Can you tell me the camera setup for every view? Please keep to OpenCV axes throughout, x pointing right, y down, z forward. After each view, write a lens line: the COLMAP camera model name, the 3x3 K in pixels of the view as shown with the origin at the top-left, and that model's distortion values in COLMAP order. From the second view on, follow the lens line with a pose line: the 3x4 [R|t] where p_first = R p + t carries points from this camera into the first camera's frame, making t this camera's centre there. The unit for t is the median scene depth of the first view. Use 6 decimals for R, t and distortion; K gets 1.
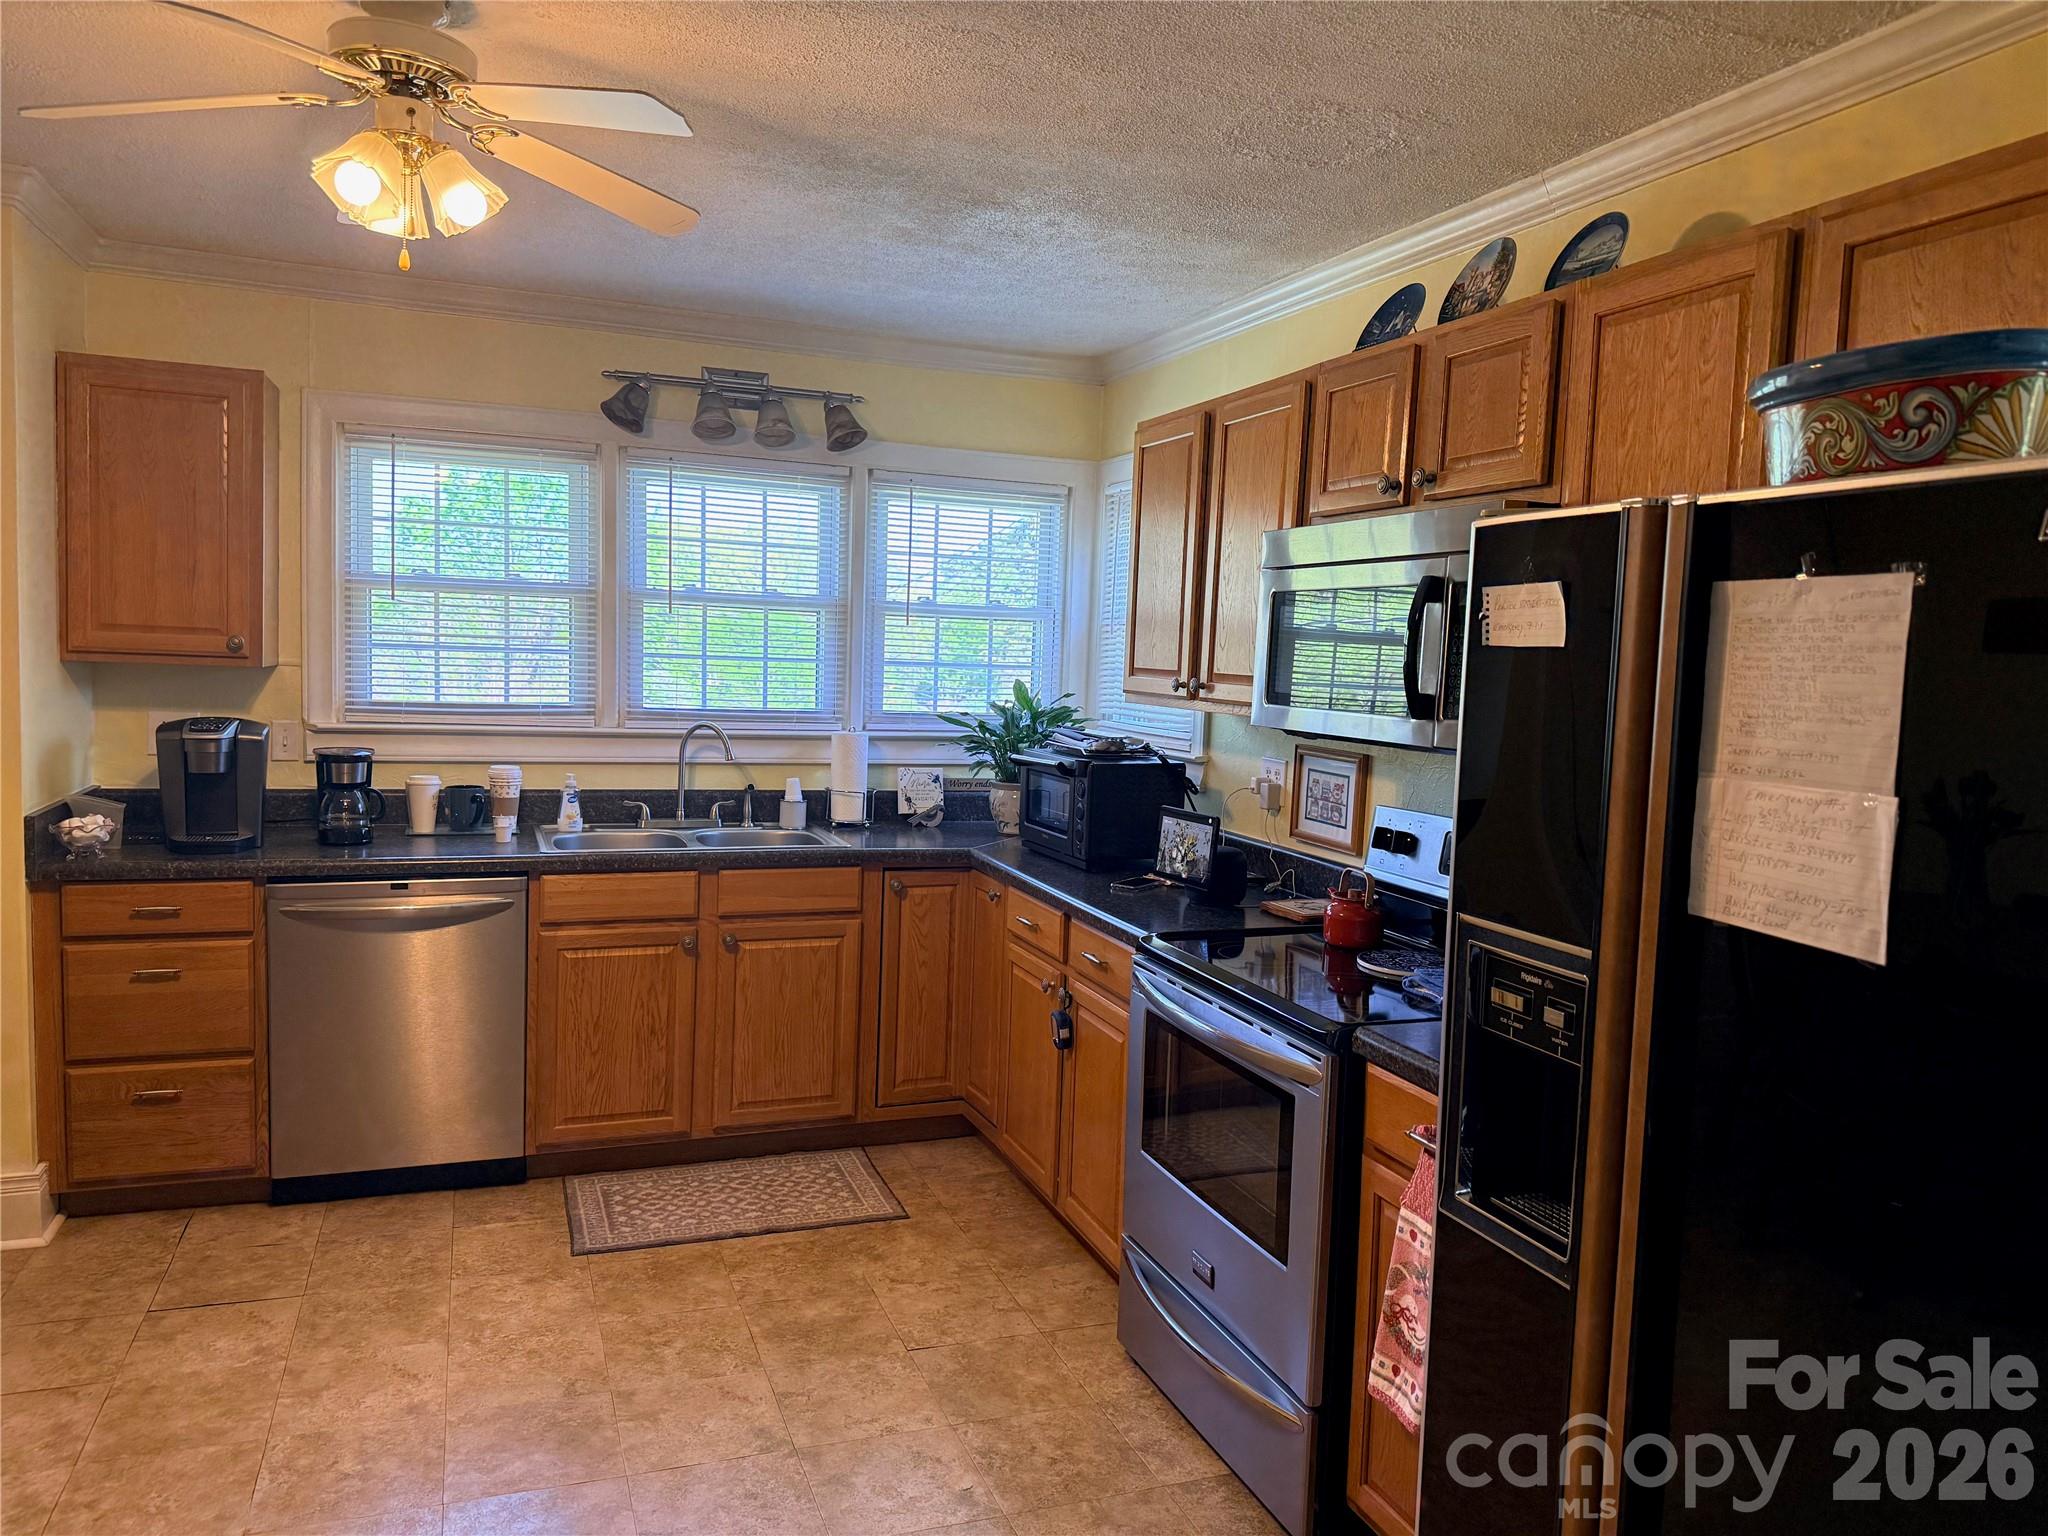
lens RADIAL K [[1451.0, 0, 1030.2], [0, 1451.0, 772.5], [0, 0, 1]] dist [0.067450, -0.075522]
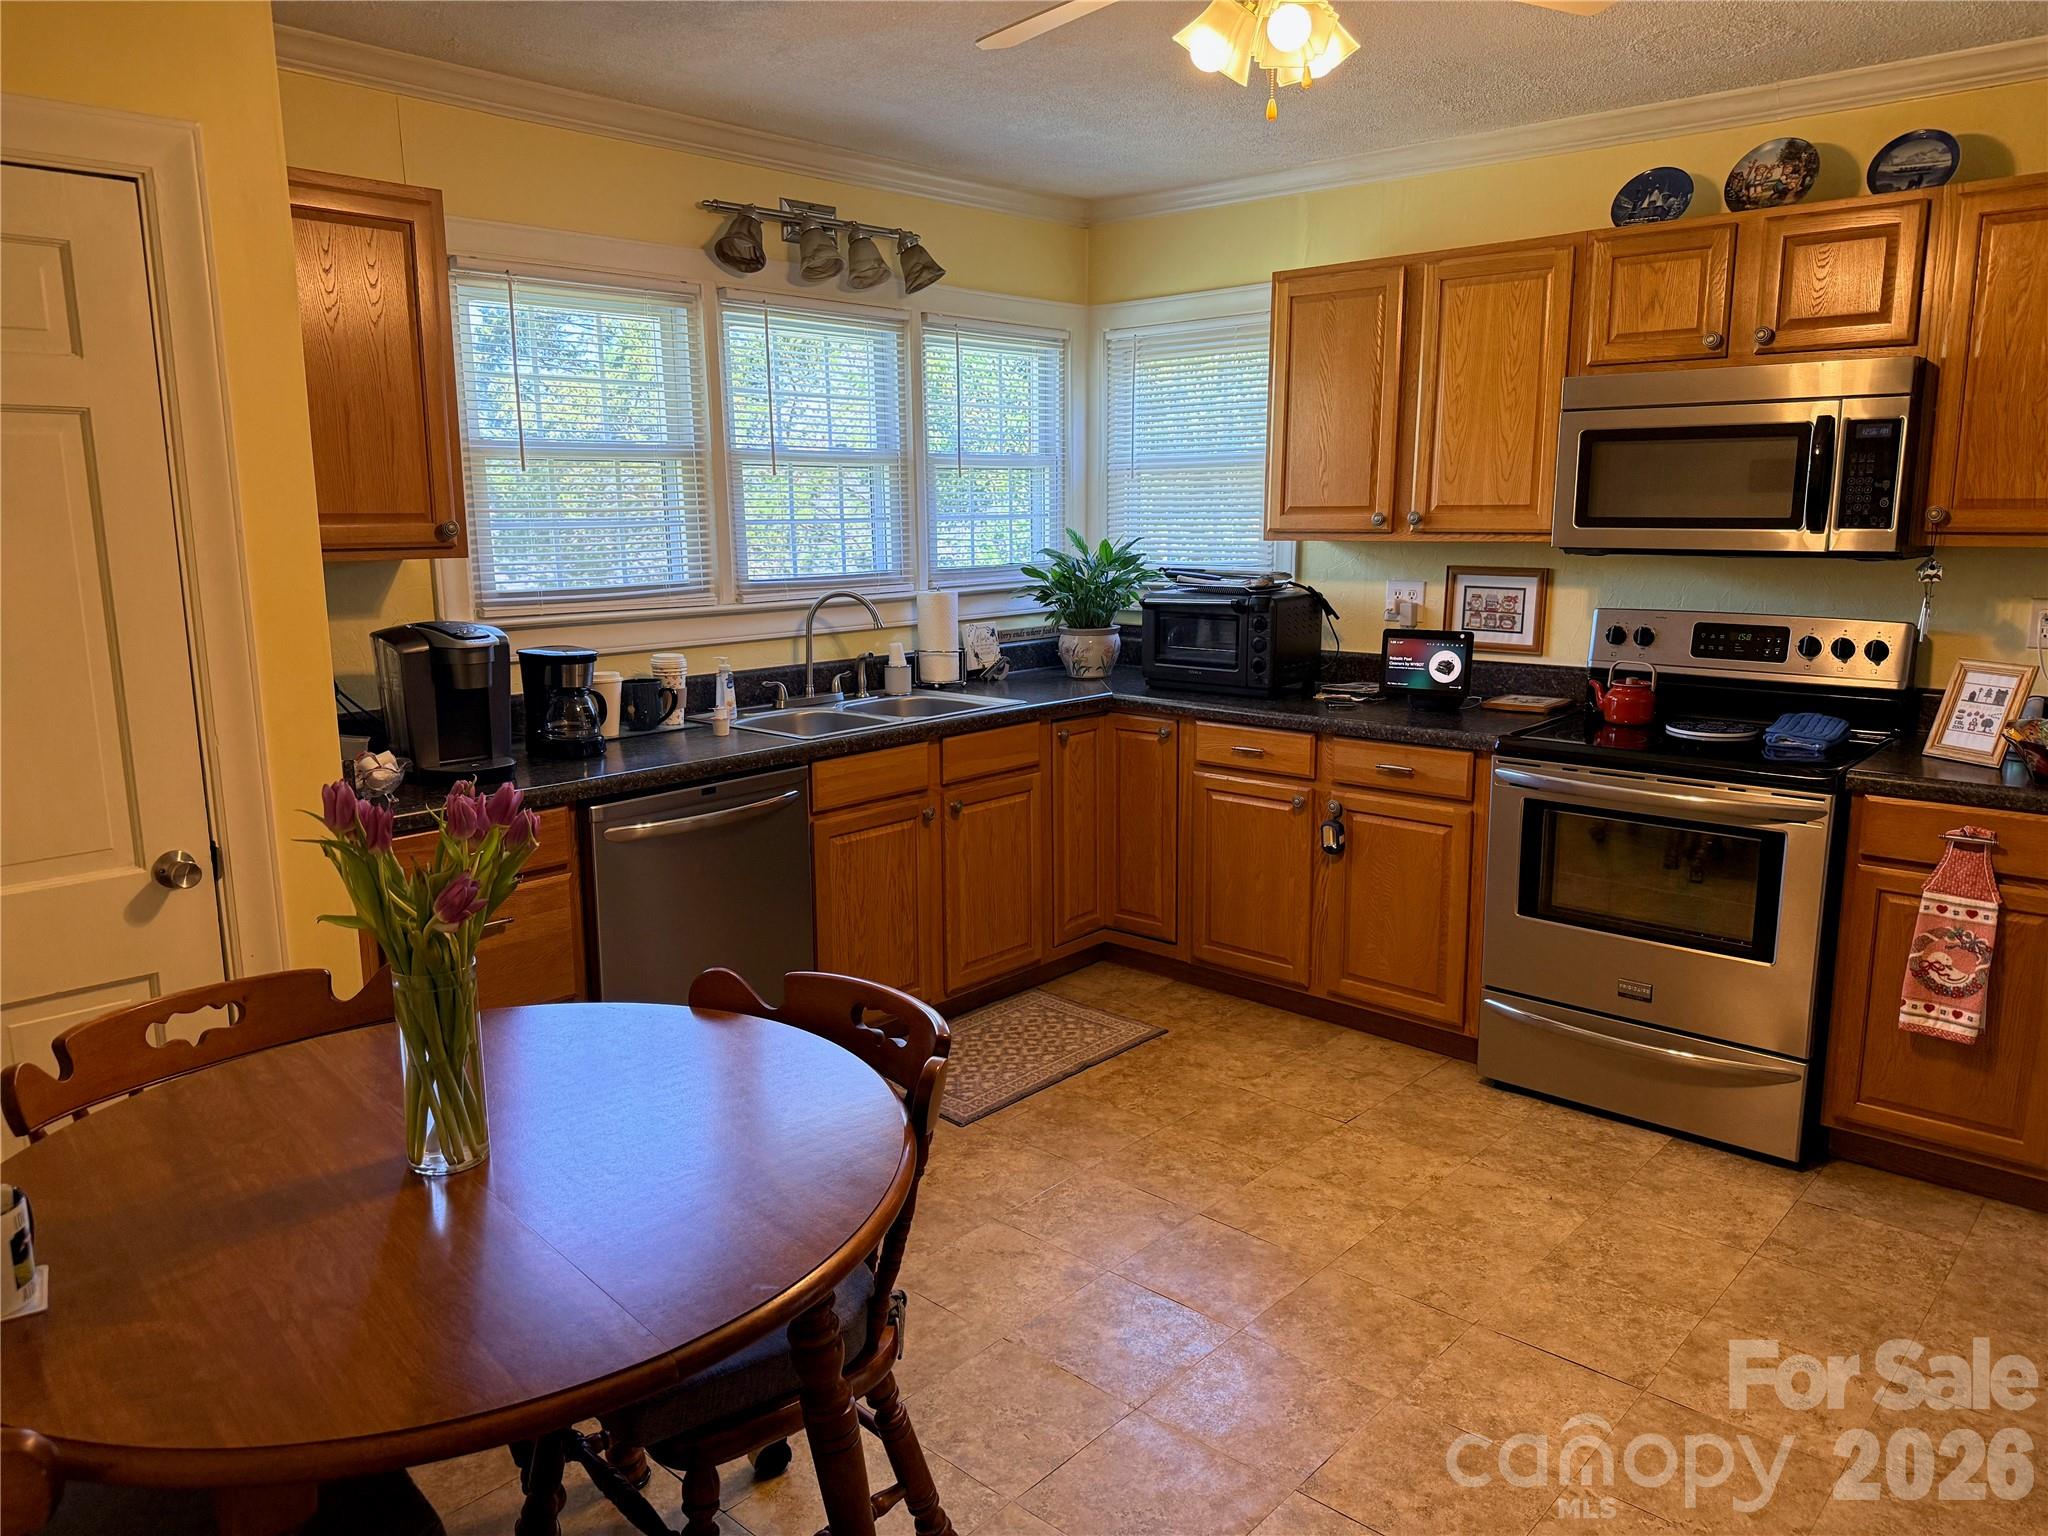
lens RADIAL K [[1451.0, 0, 1009.2], [0, 1451.0, 778.7], [0, 0, 1]] dist [0.067450, -0.075522]
pose [[0.885860, -0.132478, 0.444637, -0.614056], [0.081870, 0.987963, 0.131250, -0.030925], [-0.456673, -0.079866, 0.886042, 0.106020]]
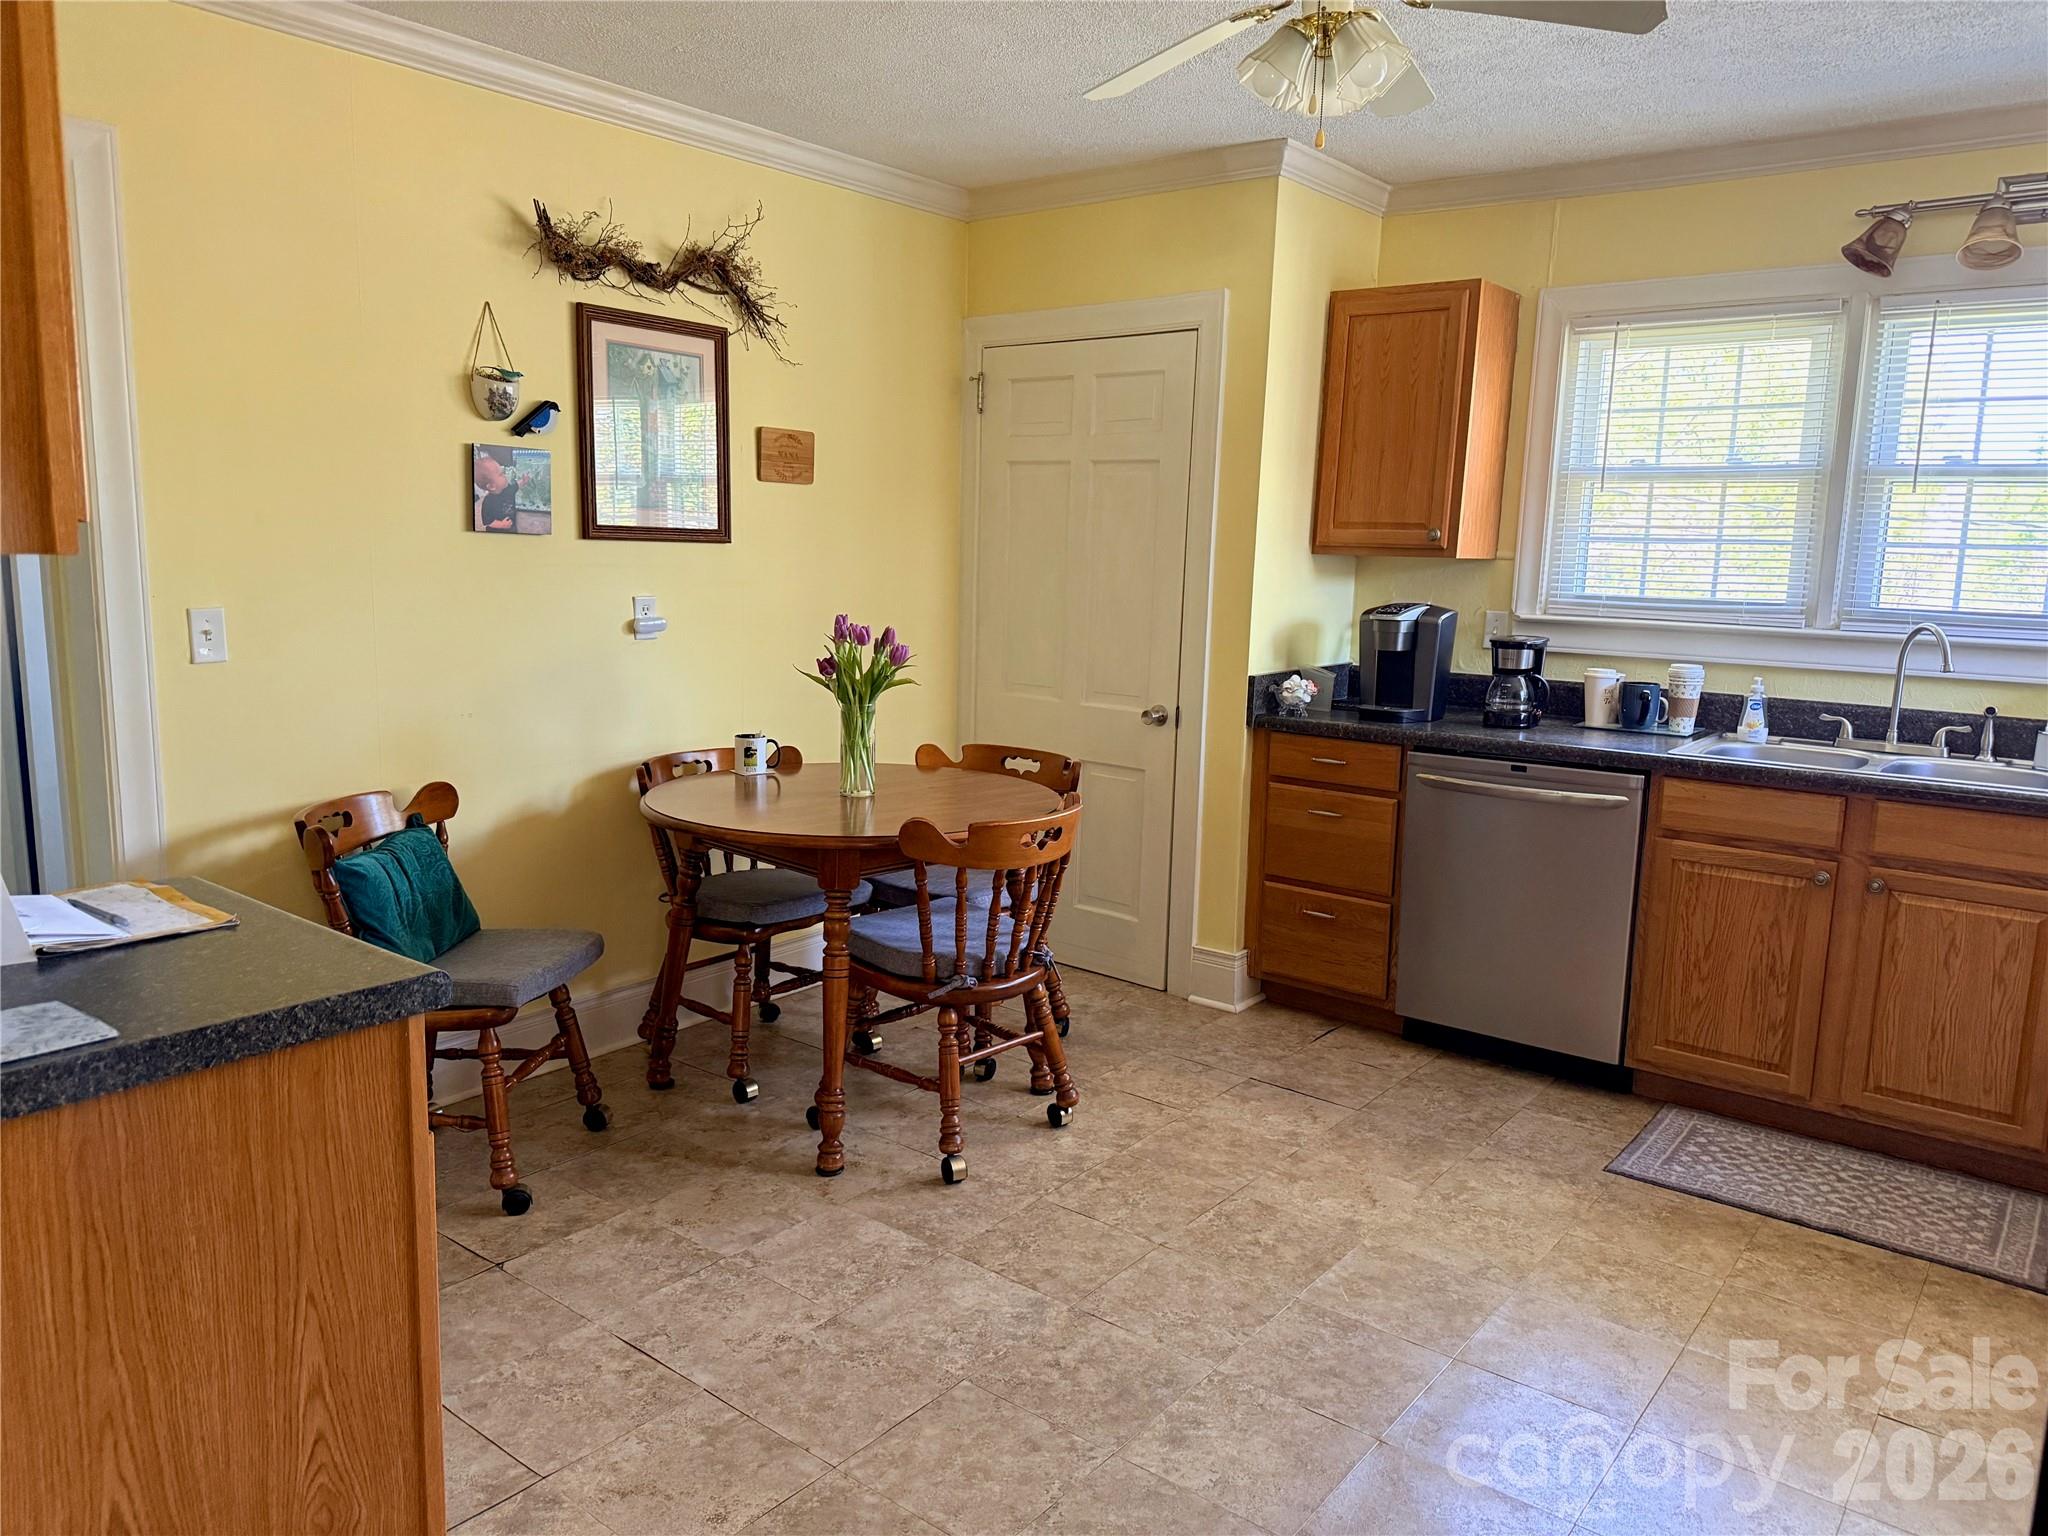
lens RADIAL K [[1451.0, 0, 1008.3], [0, 1451.0, 774.0], [0, 0, 1]] dist [0.067450, -0.075522]
pose [[0.516815, 0.116163, -0.848180, 0.237177], [-0.077663, 0.993028, 0.088678, 0.016422], [0.852567, 0.020042, 0.522233, 0.145659]]
